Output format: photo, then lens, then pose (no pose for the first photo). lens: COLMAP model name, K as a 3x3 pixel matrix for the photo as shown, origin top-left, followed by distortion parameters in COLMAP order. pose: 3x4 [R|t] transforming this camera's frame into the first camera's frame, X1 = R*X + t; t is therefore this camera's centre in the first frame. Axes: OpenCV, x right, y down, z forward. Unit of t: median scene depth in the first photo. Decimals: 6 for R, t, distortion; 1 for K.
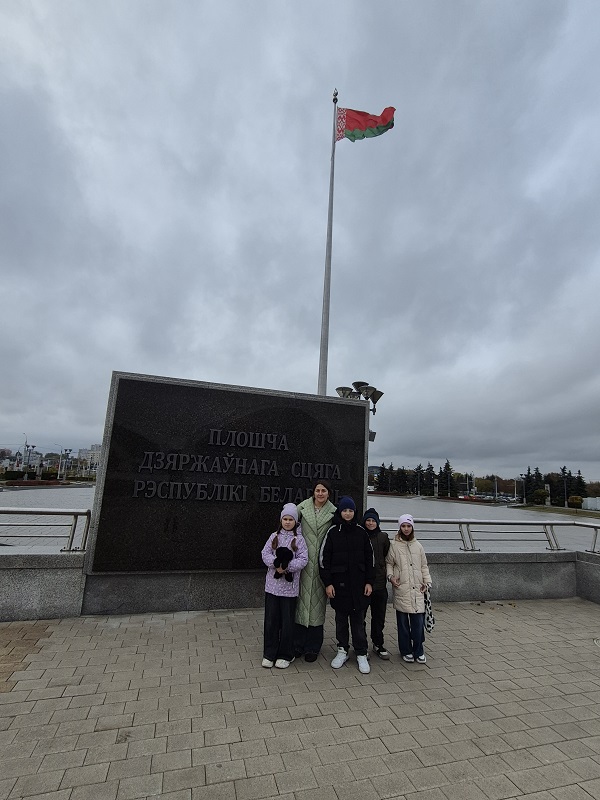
lens RADIAL K [[391.4, 0, 298.0], [0, 391.4, 403.2], [0, 0, 1]] dist [0.001284, 0.000705]
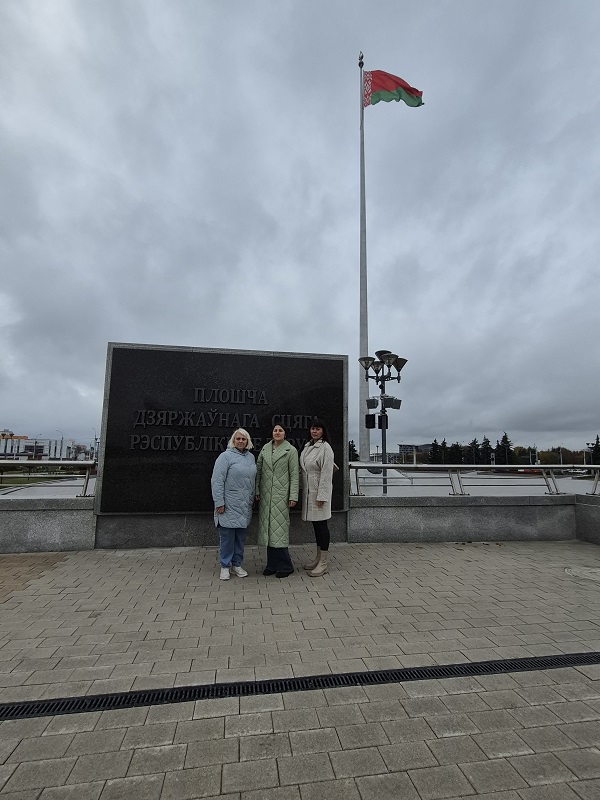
lens RADIAL K [[391.4, 0, 298.0], [0, 391.4, 403.2], [0, 0, 1]] dist [0.001284, 0.000705]
pose [[0.989774, -0.060327, -0.129257, 0.206947], [0.065640, 0.997148, 0.037247, 0.086084], [0.126641, -0.045350, 0.990911, -0.068683]]
